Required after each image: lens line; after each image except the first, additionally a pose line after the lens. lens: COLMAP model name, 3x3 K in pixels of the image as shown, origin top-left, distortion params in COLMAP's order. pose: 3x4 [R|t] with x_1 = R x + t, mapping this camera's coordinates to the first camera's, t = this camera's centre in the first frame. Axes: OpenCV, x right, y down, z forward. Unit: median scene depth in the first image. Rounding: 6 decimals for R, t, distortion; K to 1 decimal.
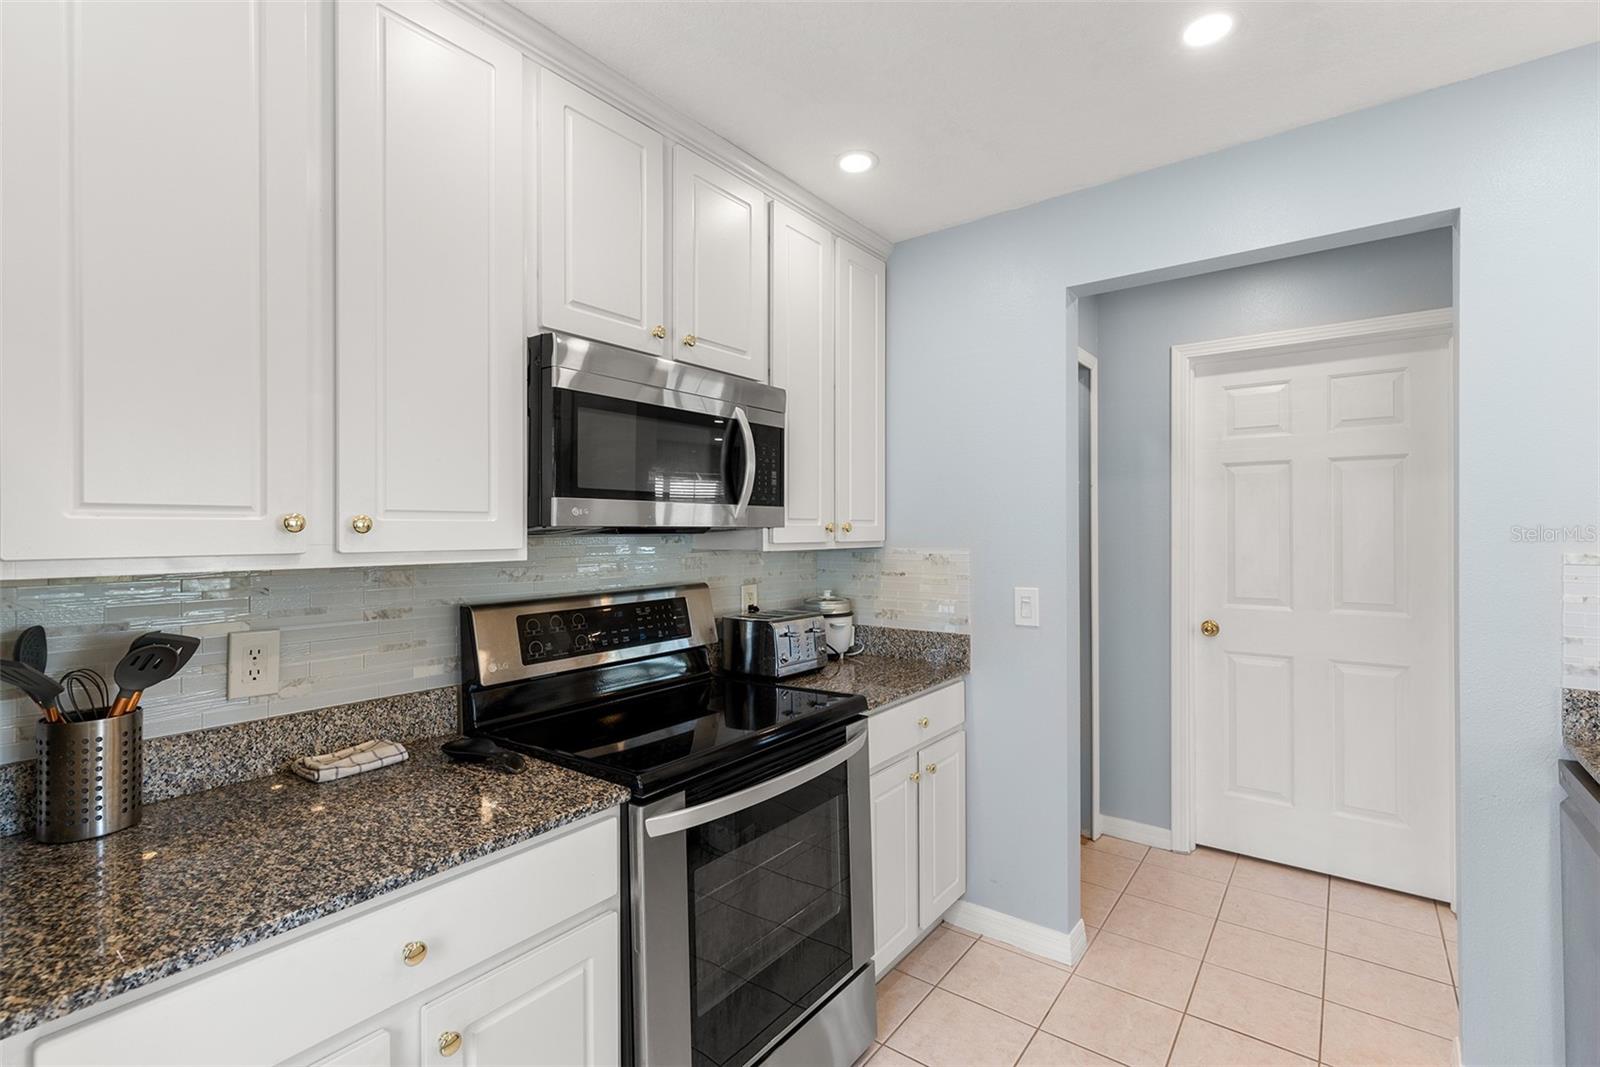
lens RADIAL K [[720.1, 0, 805.6], [0, 720.1, 528.7], [0, 0, 1]] dist [0.011958, -0.001133]
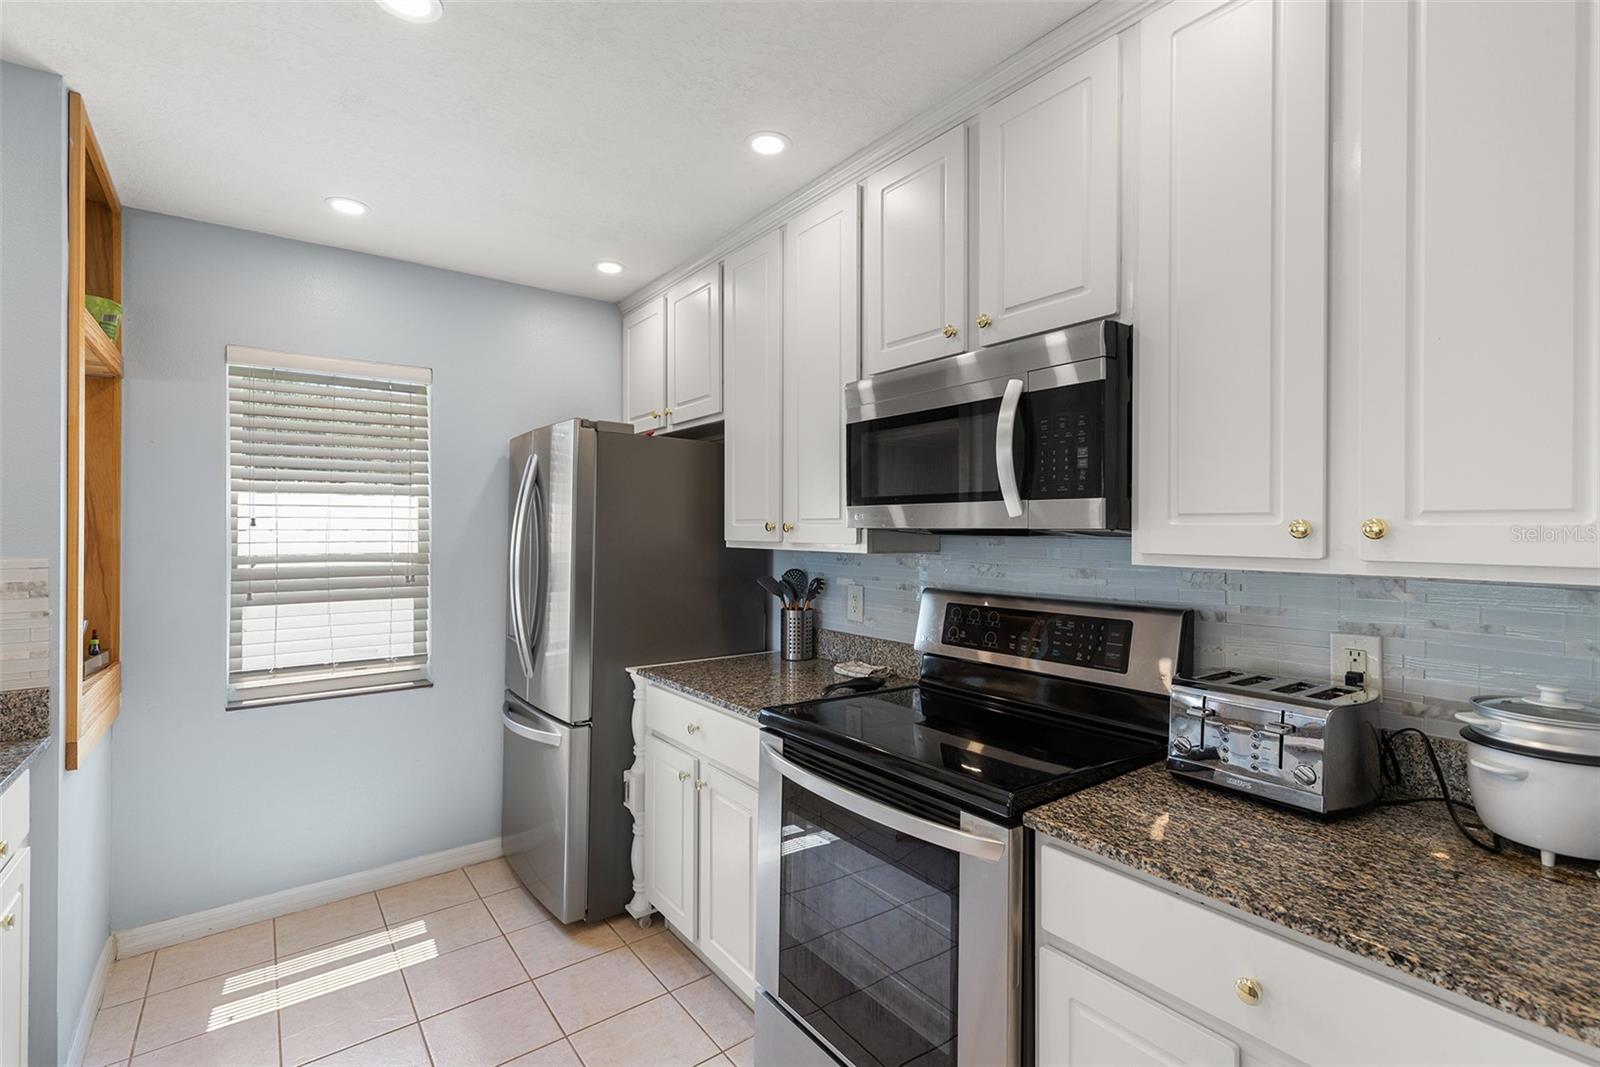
lens RADIAL K [[720.1, 0, 801.8], [0, 720.1, 529.1], [0, 0, 1]] dist [0.011958, -0.001133]
pose [[-0.277634, 0.002148, -0.960684, 0.559391], [0.000711, 0.999998, 0.002031, -0.002567], [0.960687, -0.000119, -0.277635, 0.750714]]
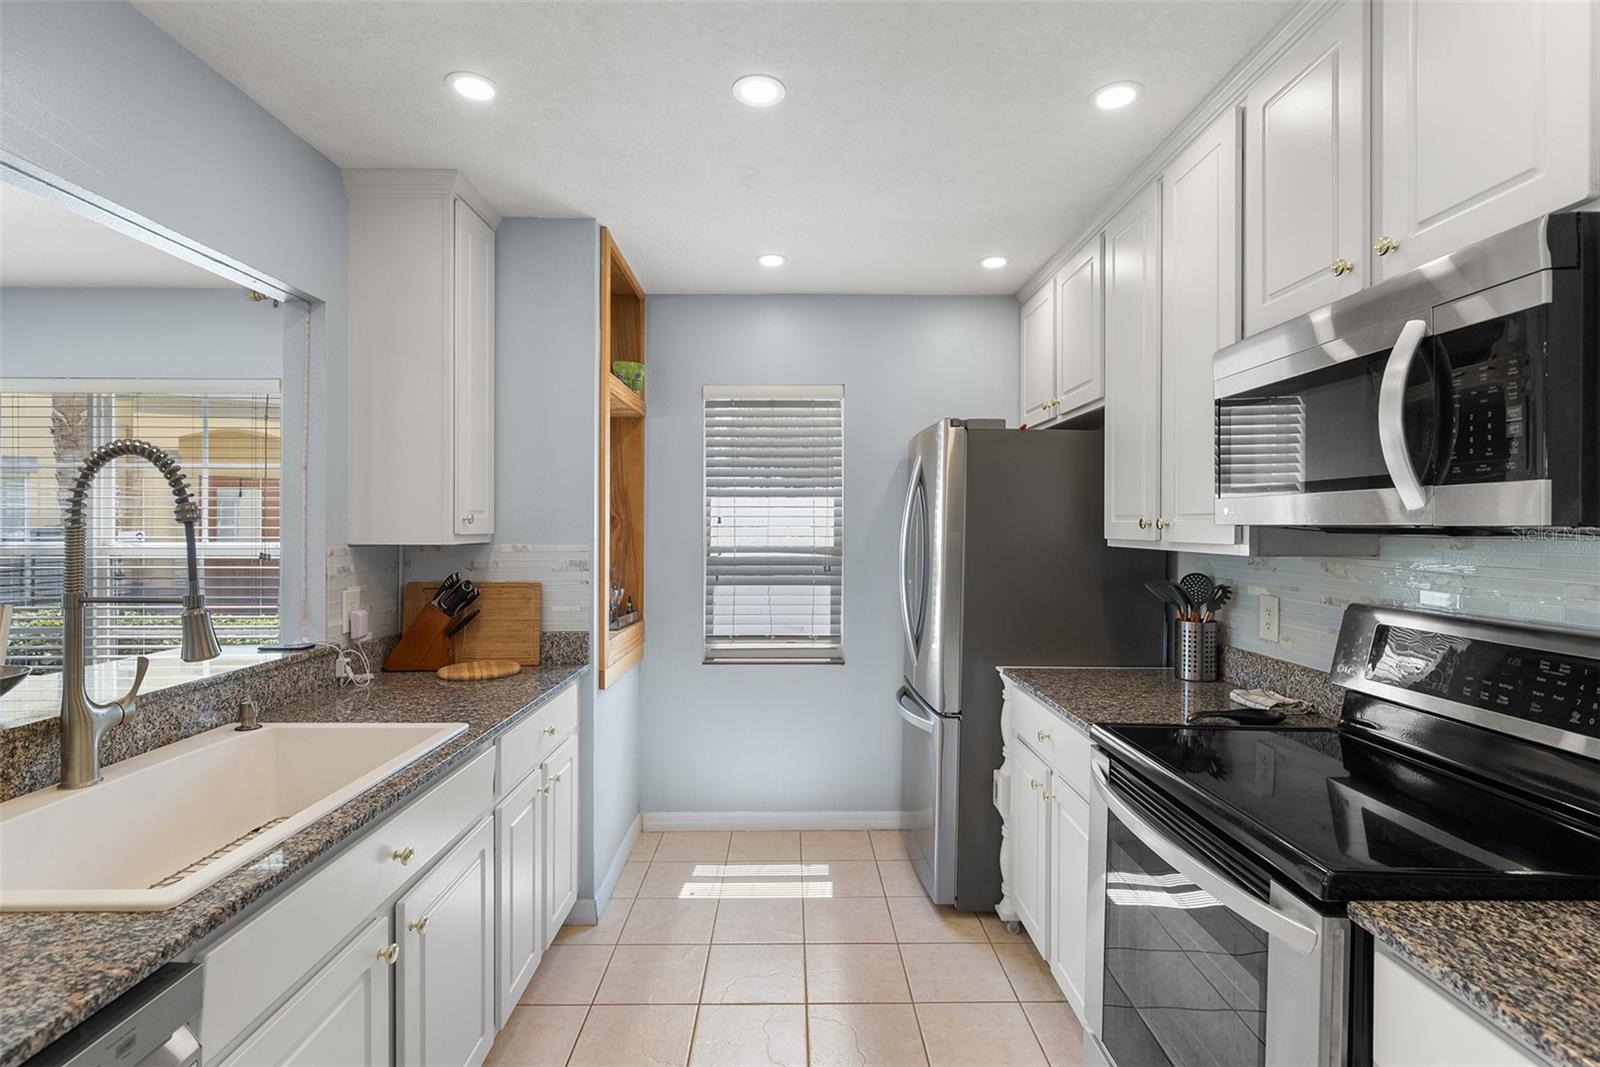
lens RADIAL K [[750.2, 0, 803.1], [0, 750.2, 530.5], [0, 0, 1]] dist [-0.001280, 0.002845]
pose [[-0.791532, 0.004305, -0.611112, 0.504684], [0.000032, 0.999975, 0.007003, -0.001763], [0.611127, 0.005523, -0.791513, 0.888800]]
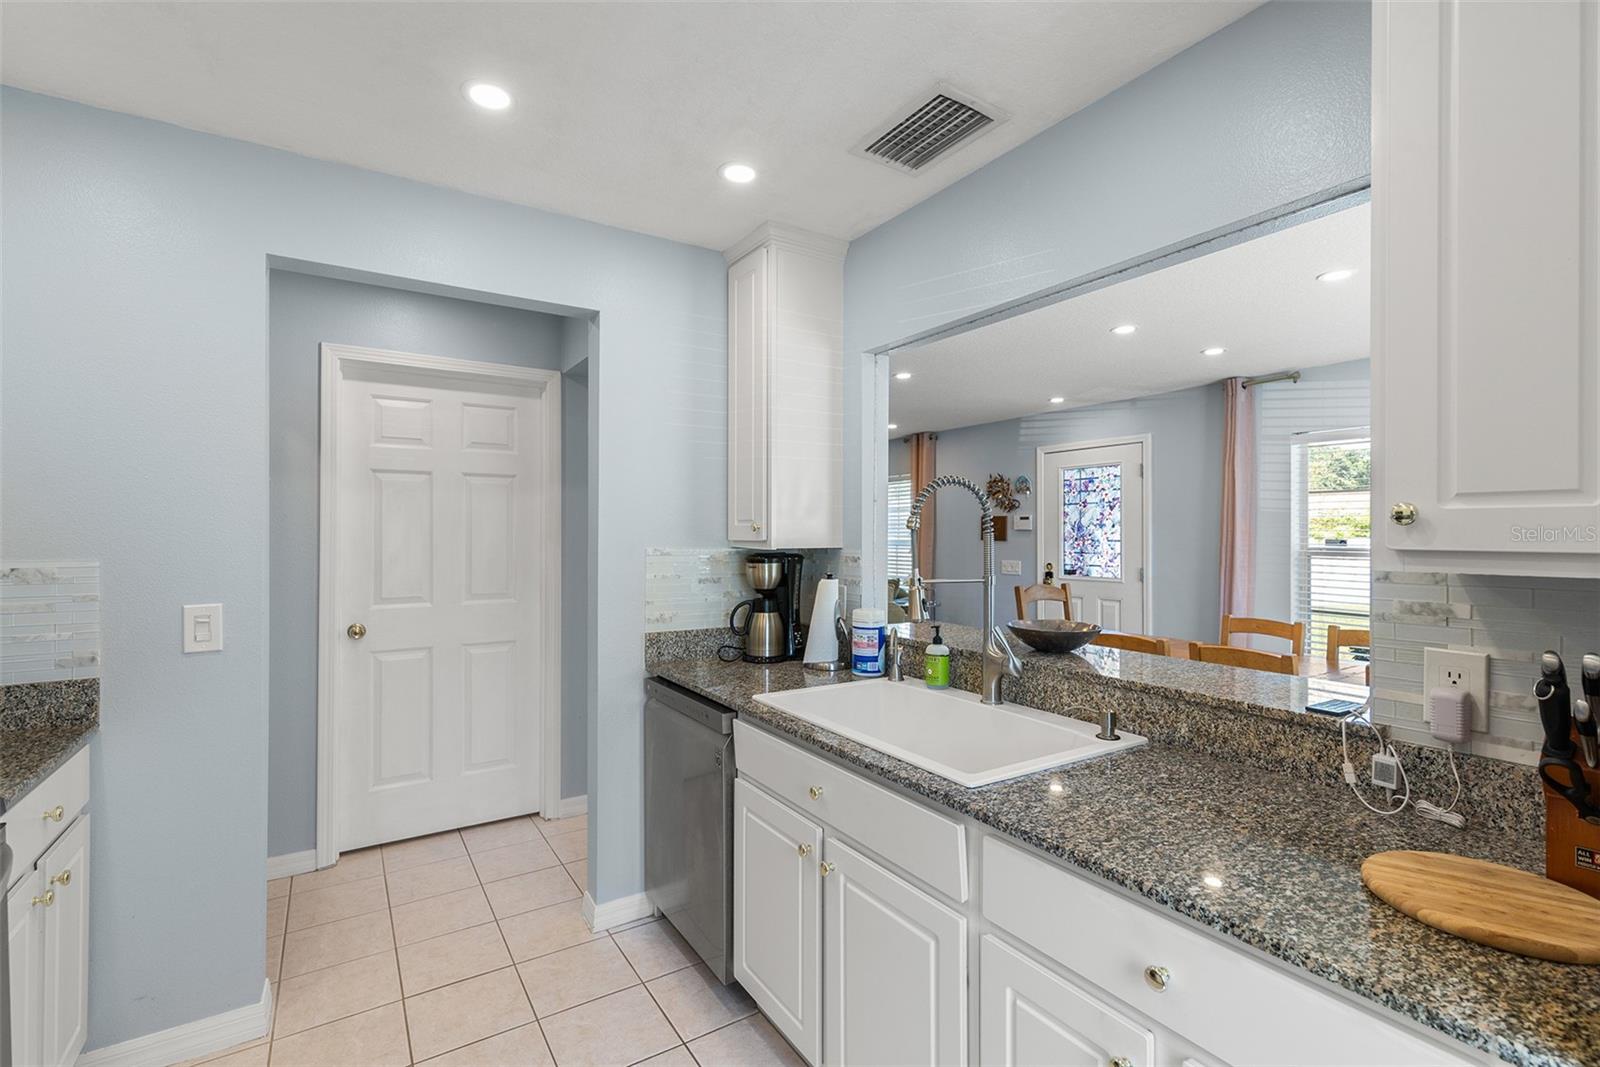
lens RADIAL K [[720.1, 0, 802.3], [0, 720.1, 531.8], [0, 0, 1]] dist [0.011958, -0.001133]
pose [[0.350339, 0.005346, 0.936608, -0.205369], [-0.002777, 0.999985, -0.004669, 0.002544], [-0.936619, -0.000966, 0.350349, 0.082595]]
